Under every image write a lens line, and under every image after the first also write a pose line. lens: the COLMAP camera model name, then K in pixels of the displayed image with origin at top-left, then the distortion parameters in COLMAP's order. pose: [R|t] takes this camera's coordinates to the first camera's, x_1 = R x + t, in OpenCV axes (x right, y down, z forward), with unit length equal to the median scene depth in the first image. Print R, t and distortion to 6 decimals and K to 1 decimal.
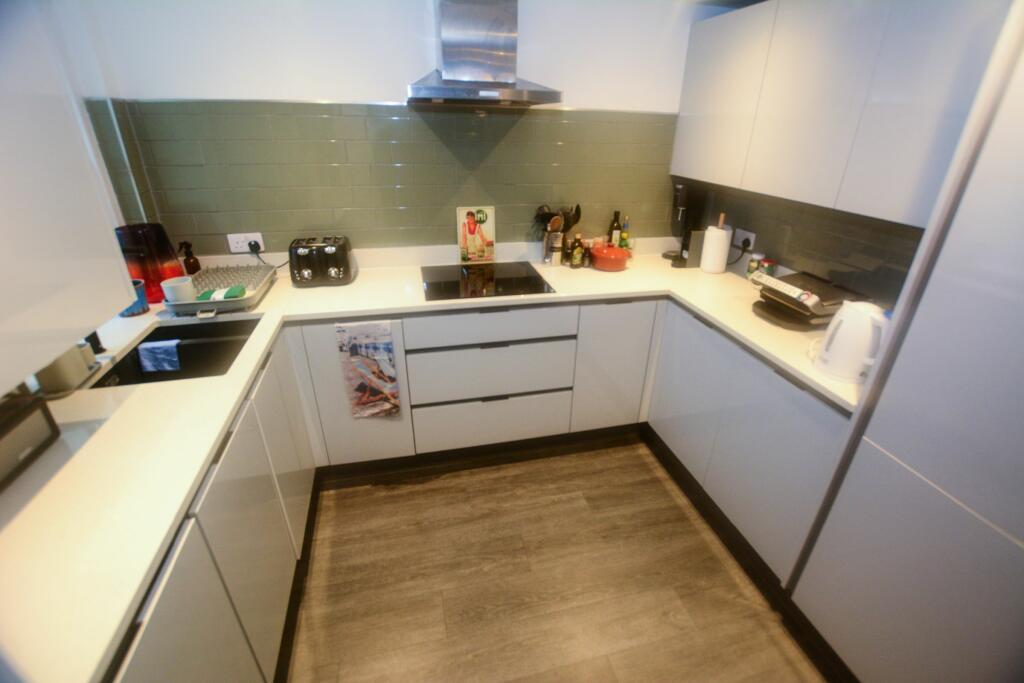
lens RADIAL K [[453.7, 0, 518.7], [0, 453.7, 339.0], [0, 0, 1]] dist [-0.000474, -0.000022]
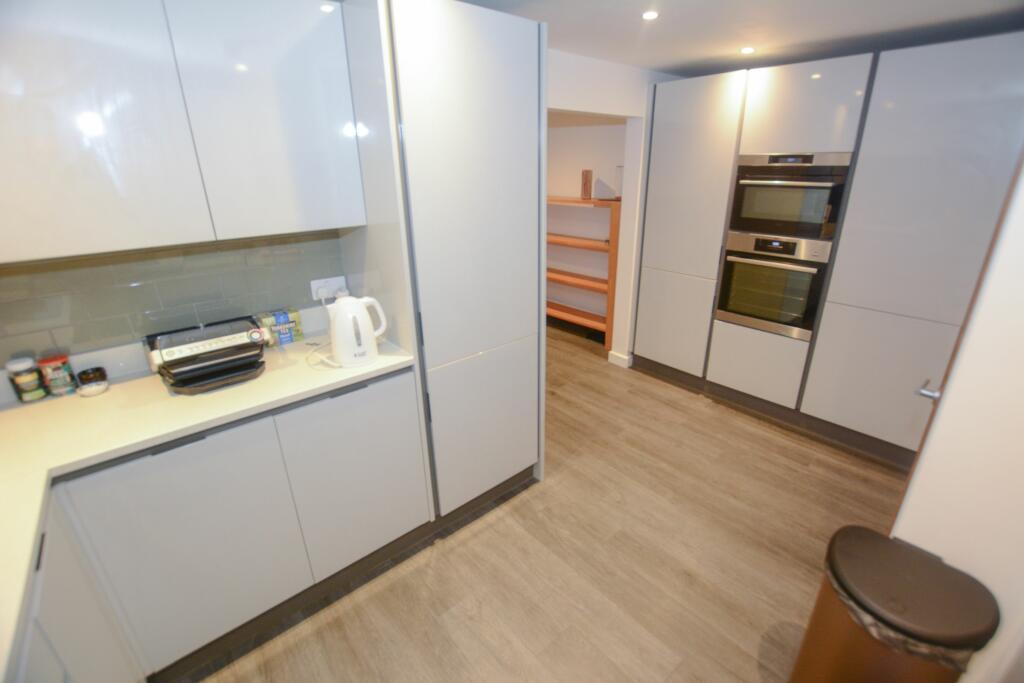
lens RADIAL K [[453.7, 0, 518.7], [0, 453.7, 339.0], [0, 0, 1]] dist [-0.000474, -0.000022]
pose [[-0.447036, -0.333196, 0.830144, -0.343757], [0.391708, 0.761411, 0.516545, -0.337390], [-0.804192, 0.556088, -0.209862, 0.746928]]
